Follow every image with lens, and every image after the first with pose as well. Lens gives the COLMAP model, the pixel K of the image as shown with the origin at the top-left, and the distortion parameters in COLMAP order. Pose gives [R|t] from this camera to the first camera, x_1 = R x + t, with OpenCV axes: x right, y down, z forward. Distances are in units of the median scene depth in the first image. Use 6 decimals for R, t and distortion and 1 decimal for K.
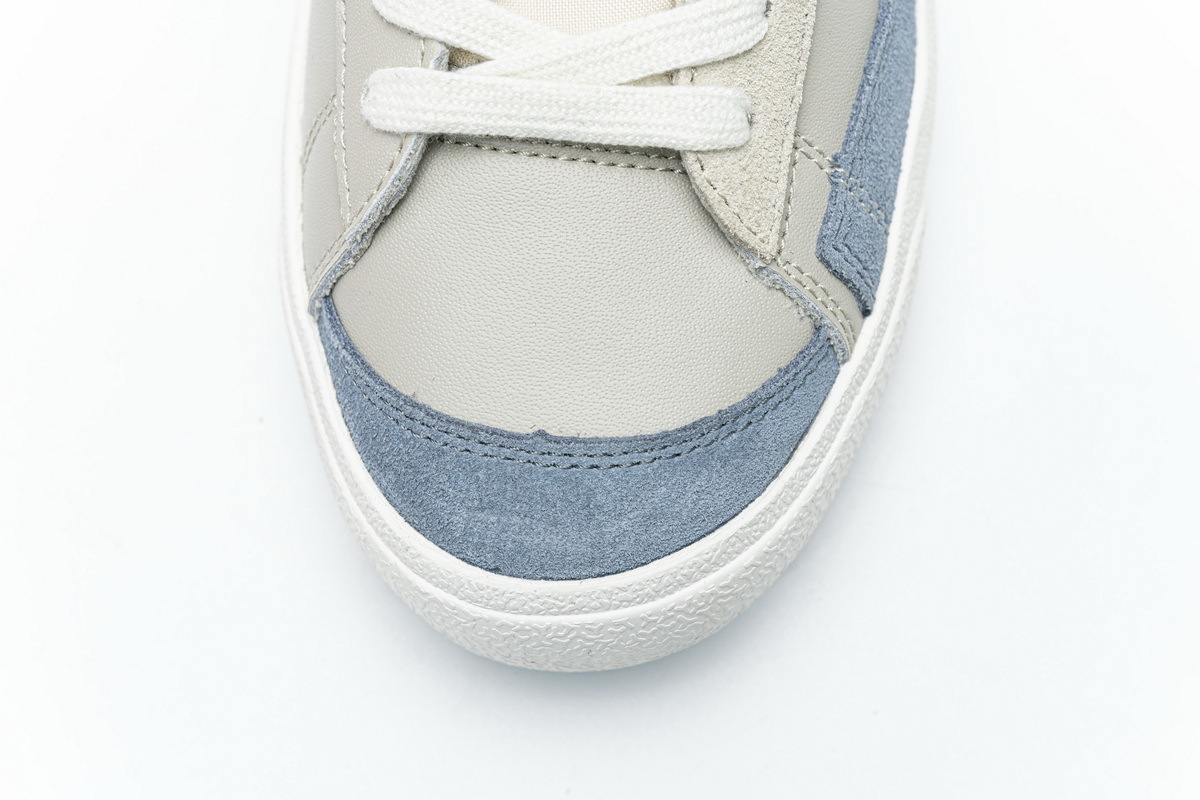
lens RADIAL K [[2366.0, 0, 624.8], [0, 2366.0, 399.4], [0, 0, 1]] dist [0.023986, 0.157383]
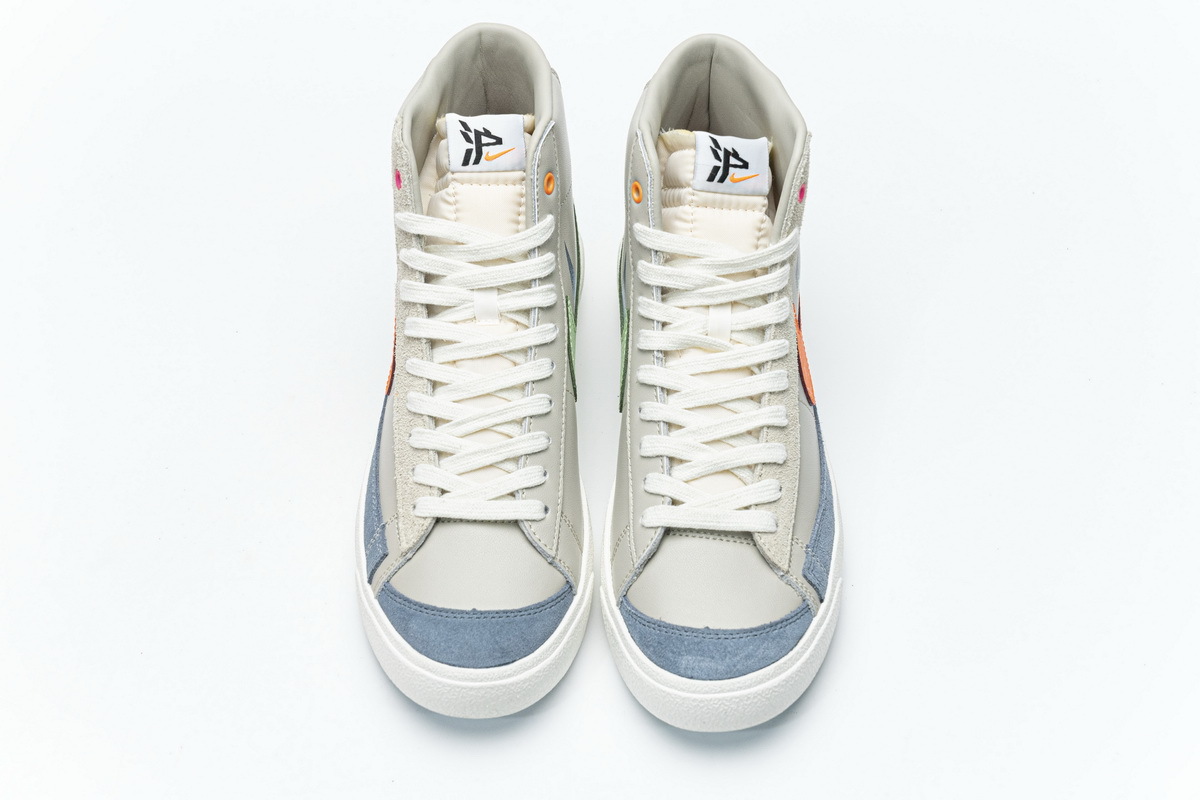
lens RADIAL K [[1890.3, 0, 600.0], [0, 1890.3, 400.0], [0, 0, 1]] dist [0.001118, 0.001380]
pose [[0.999944, -0.008561, -0.006291, -0.144863], [0.004694, 0.887216, -0.461330, 0.801482], [0.009531, 0.461274, 0.887207, -1.097968]]
